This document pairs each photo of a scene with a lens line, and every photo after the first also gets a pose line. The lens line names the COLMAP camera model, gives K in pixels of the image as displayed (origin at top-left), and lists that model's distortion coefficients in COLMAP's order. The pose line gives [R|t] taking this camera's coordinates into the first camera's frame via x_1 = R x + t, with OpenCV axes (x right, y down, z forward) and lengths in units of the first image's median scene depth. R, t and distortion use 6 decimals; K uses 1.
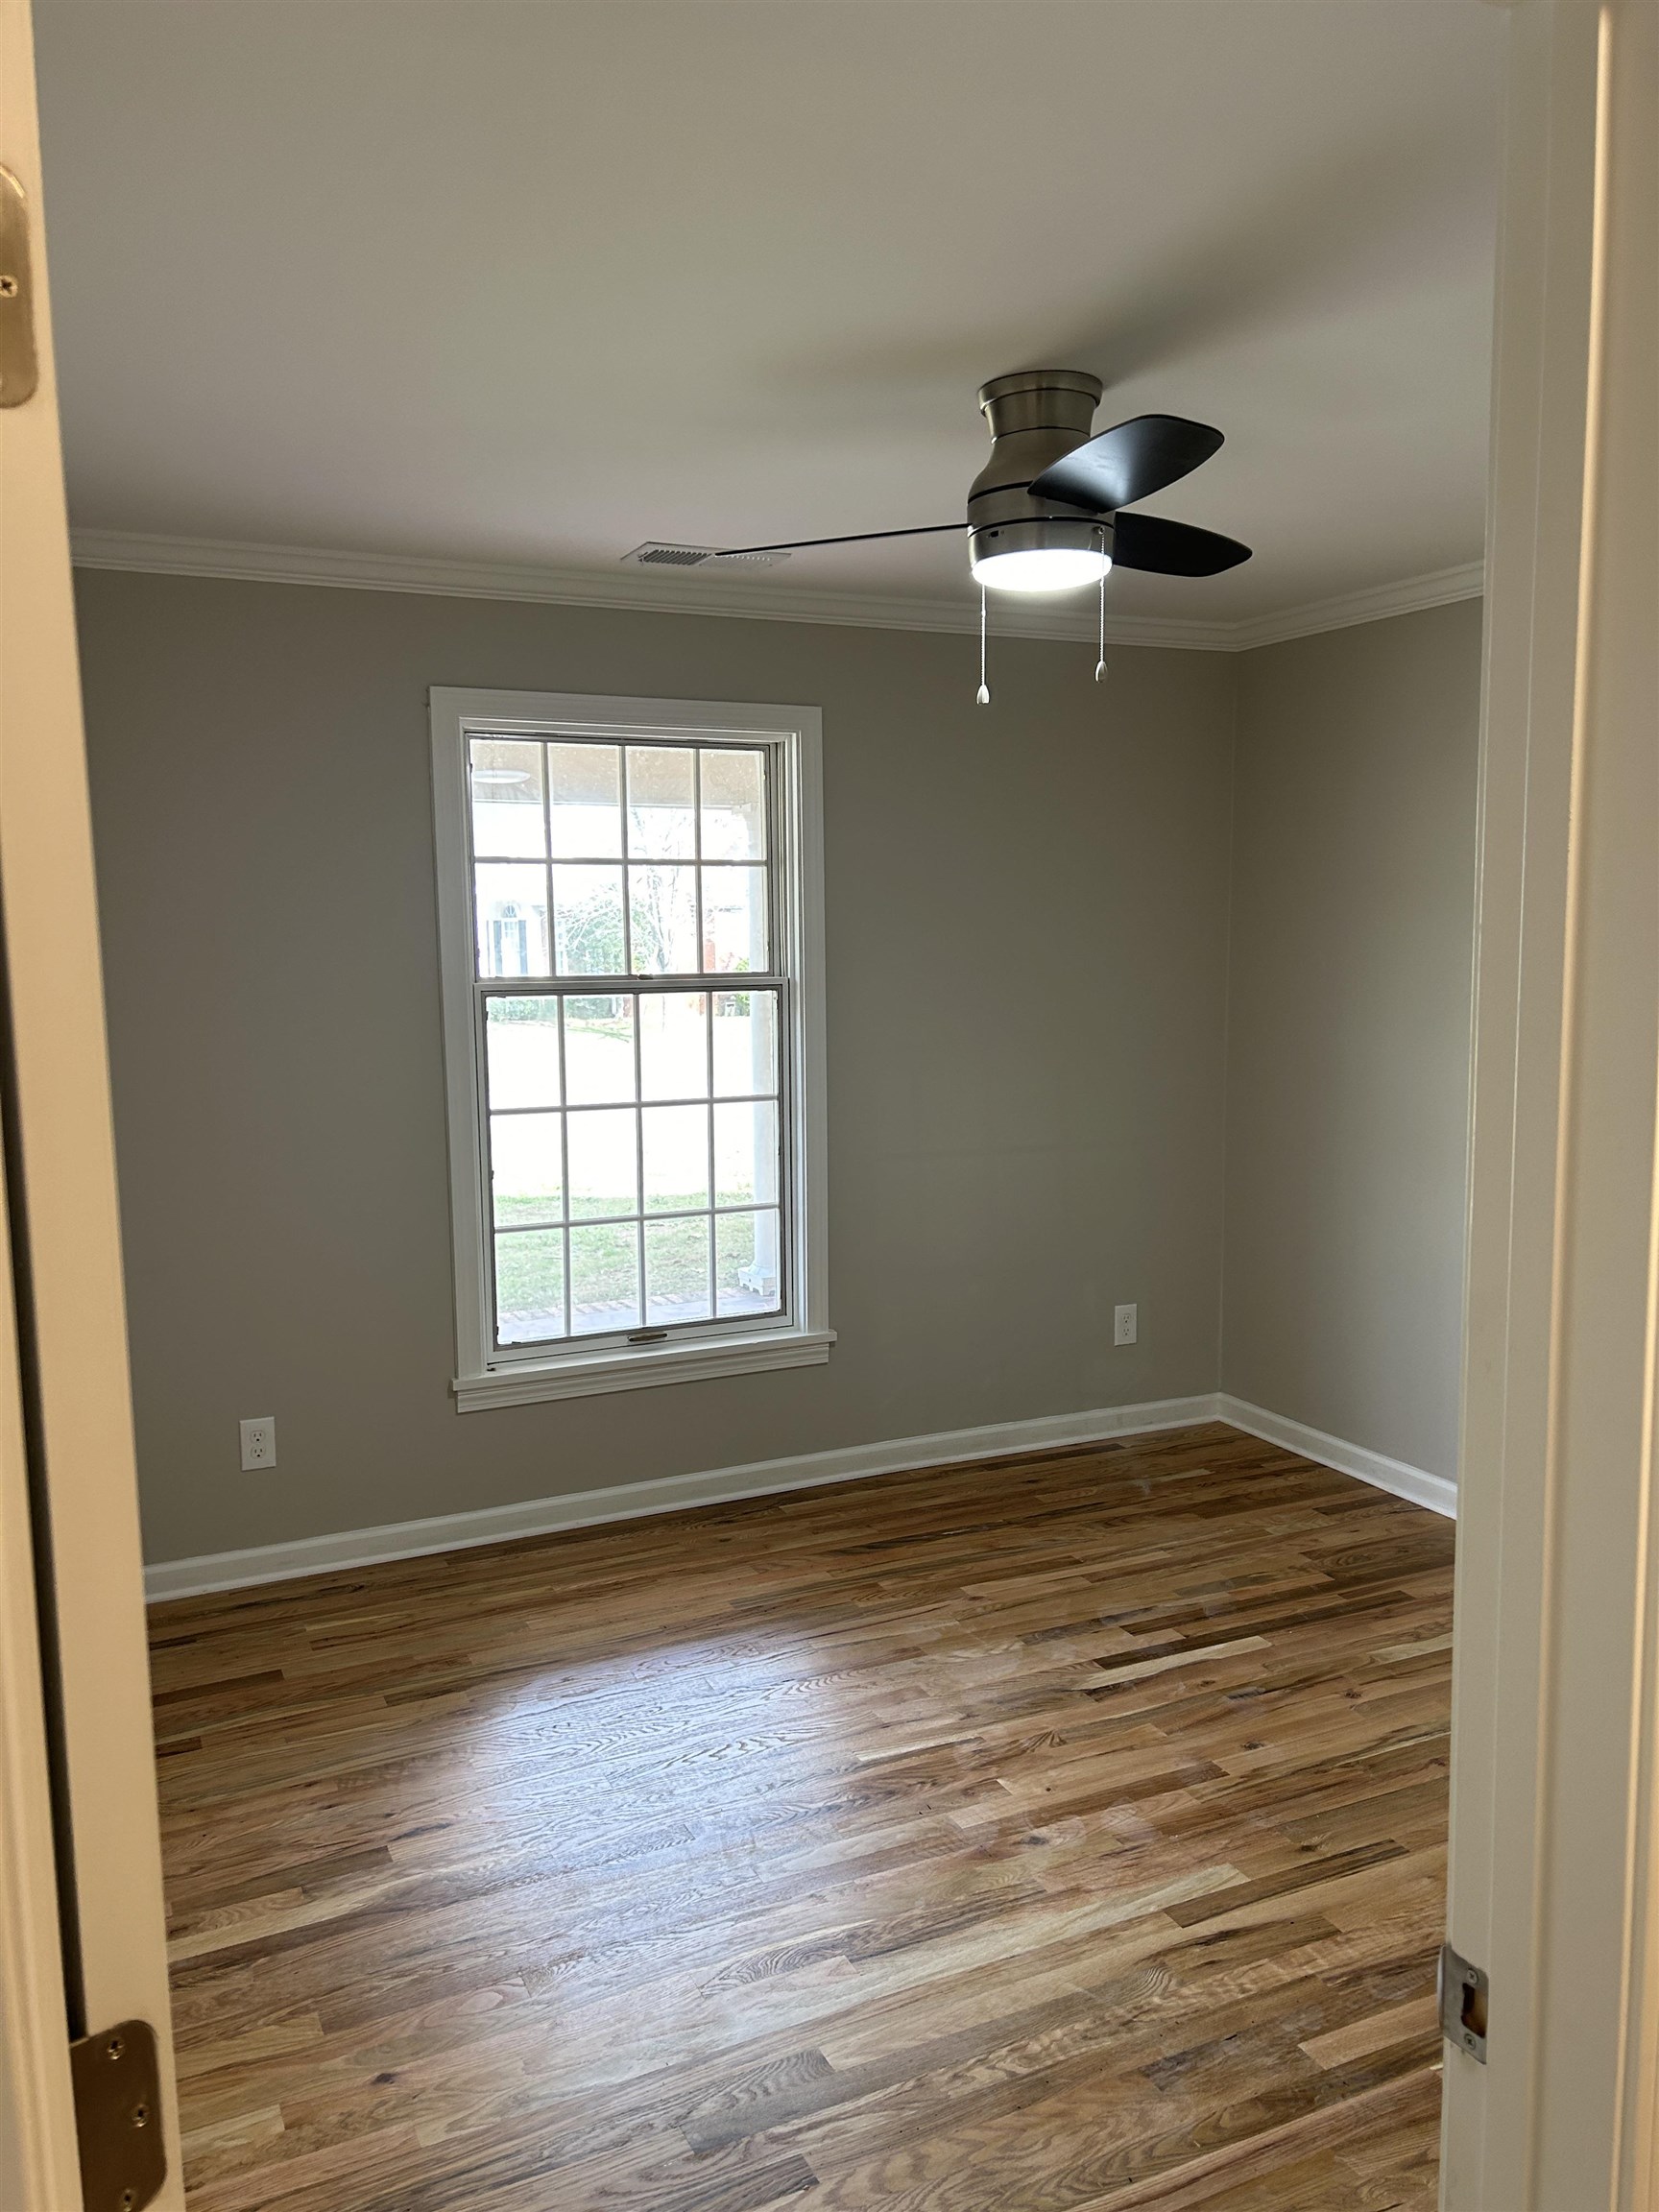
lens RADIAL K [[1668.5, 0, 818.2], [0, 1668.5, 1105.0], [0, 0, 1]] dist [0.028938, -0.012606]
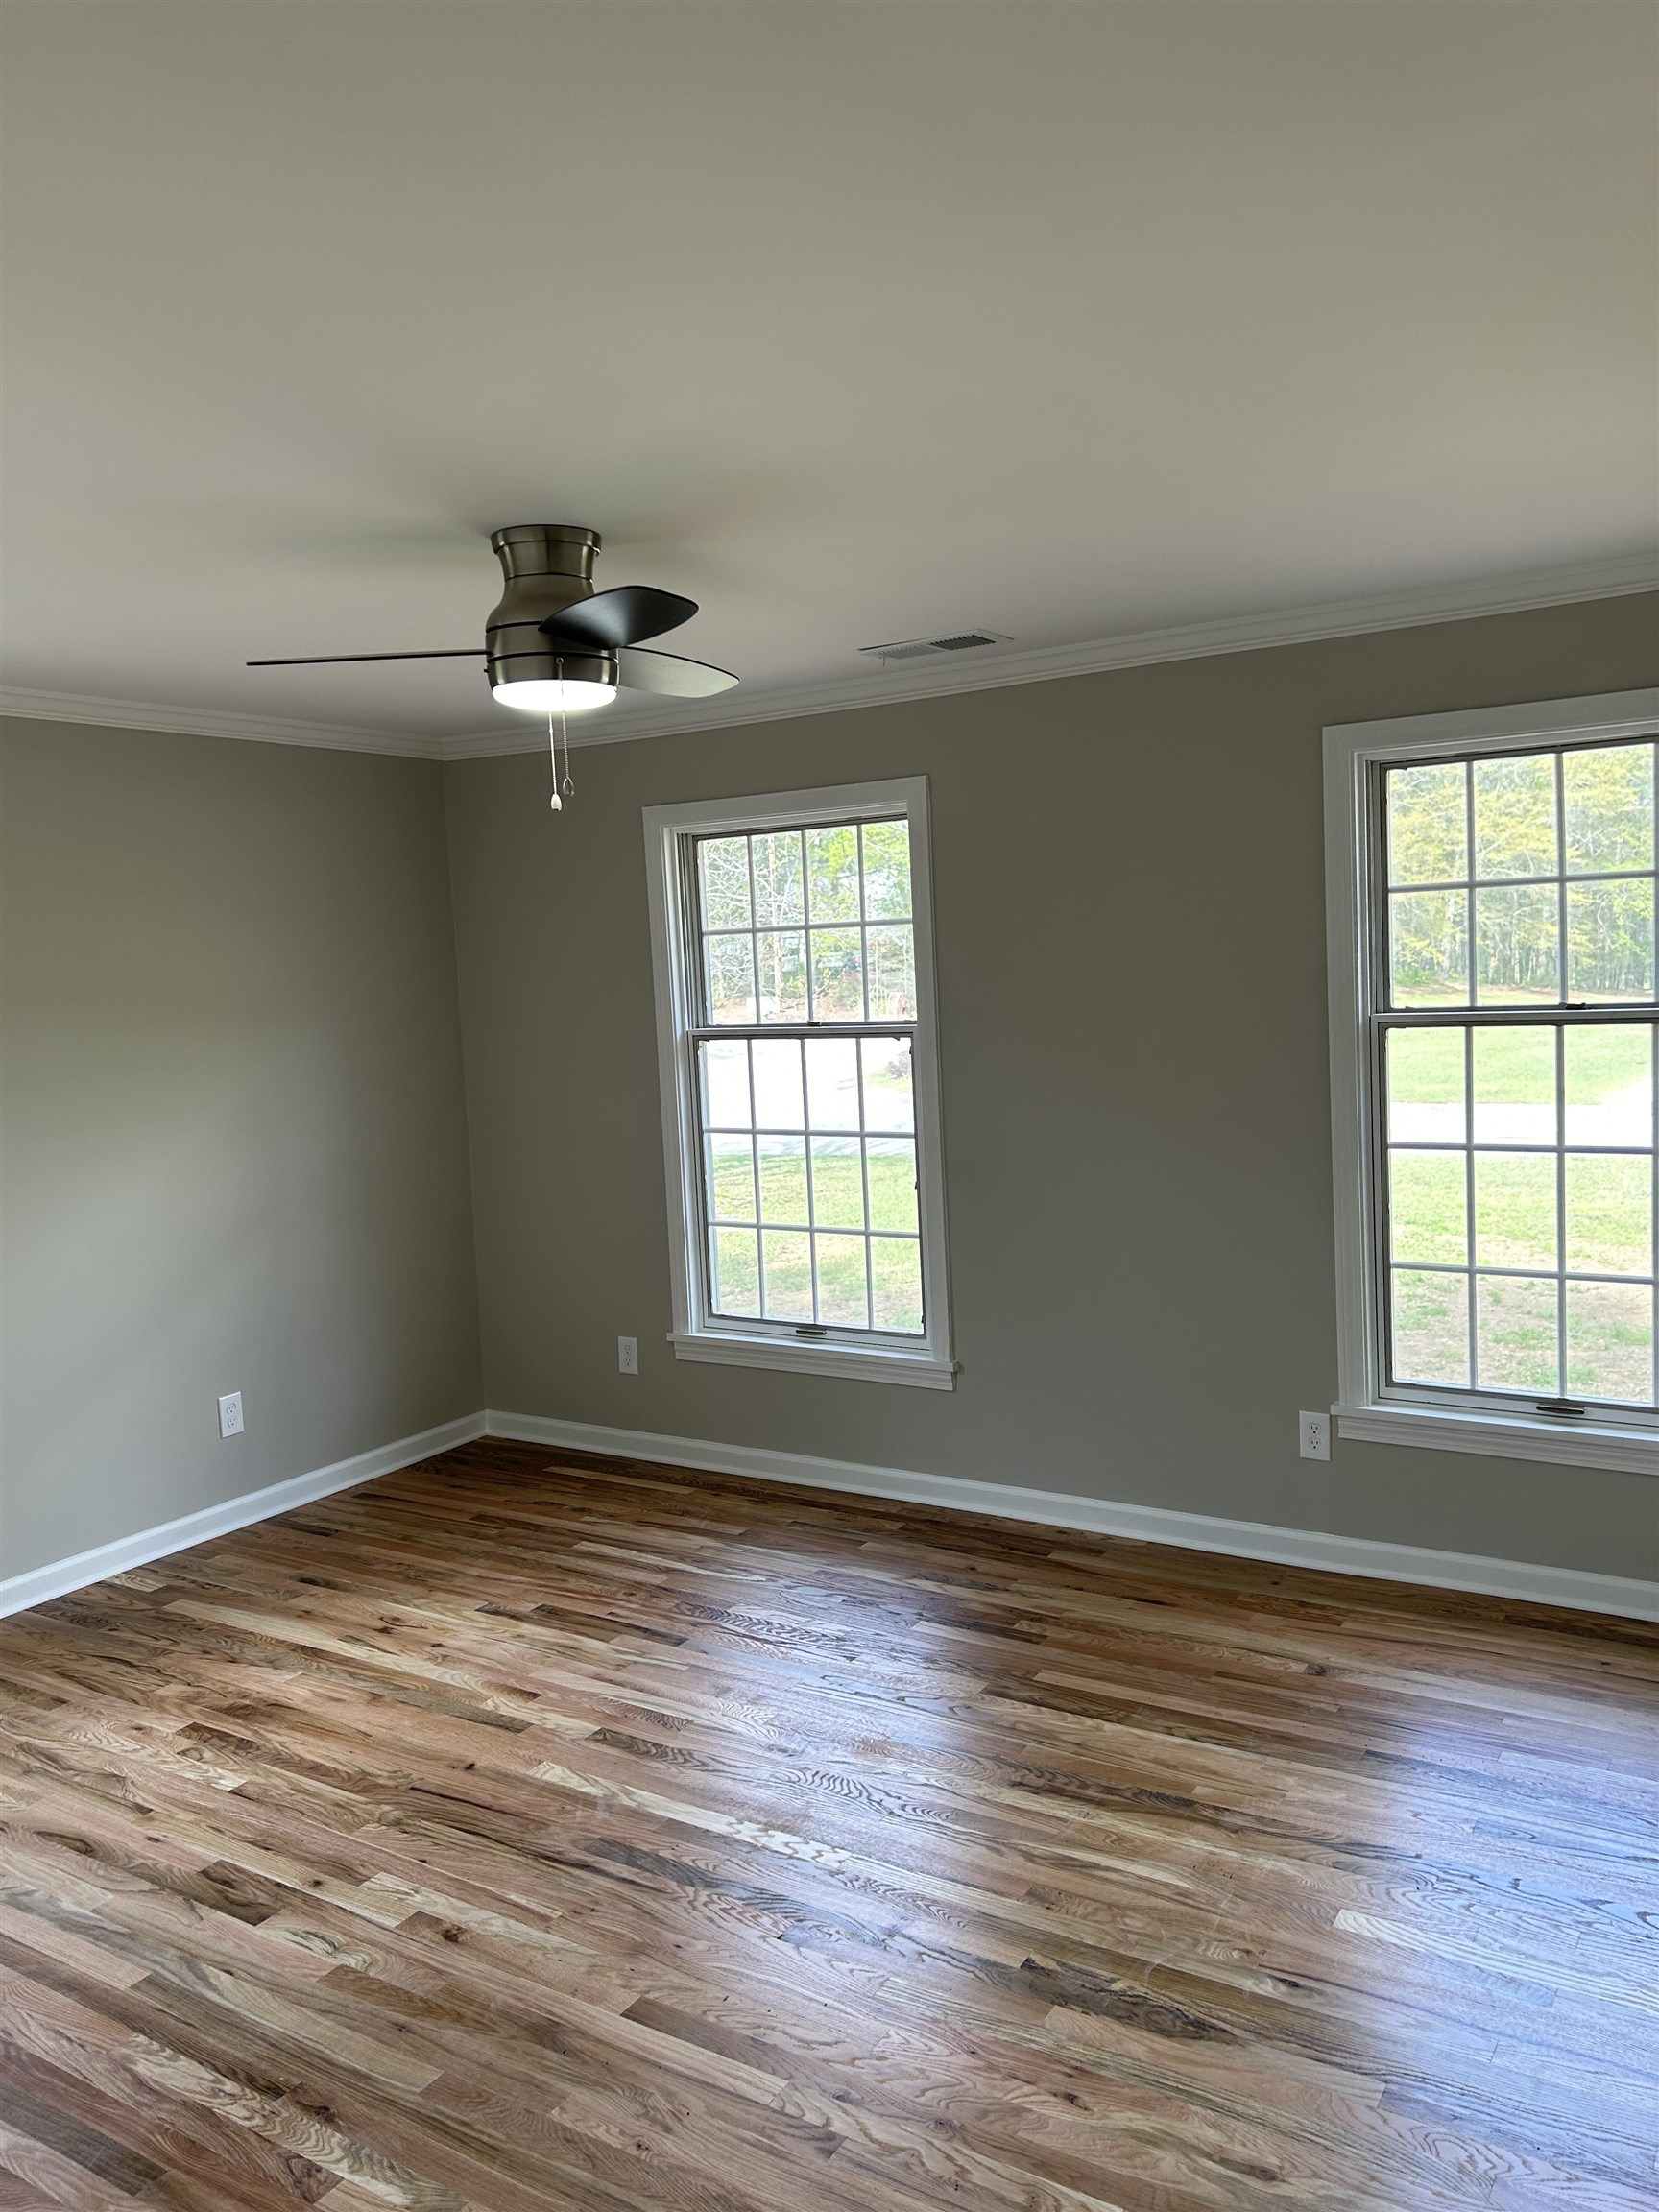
lens RADIAL K [[1623.7, 0, 822.8], [0, 1623.7, 1095.5], [0, 0, 1]] dist [0.004908, -0.000155]
pose [[0.525578, 0.051037, -0.849213, 0.846713], [-0.058477, 0.998005, 0.023788, -0.053224], [0.848733, 0.037157, 0.527514, 0.394219]]
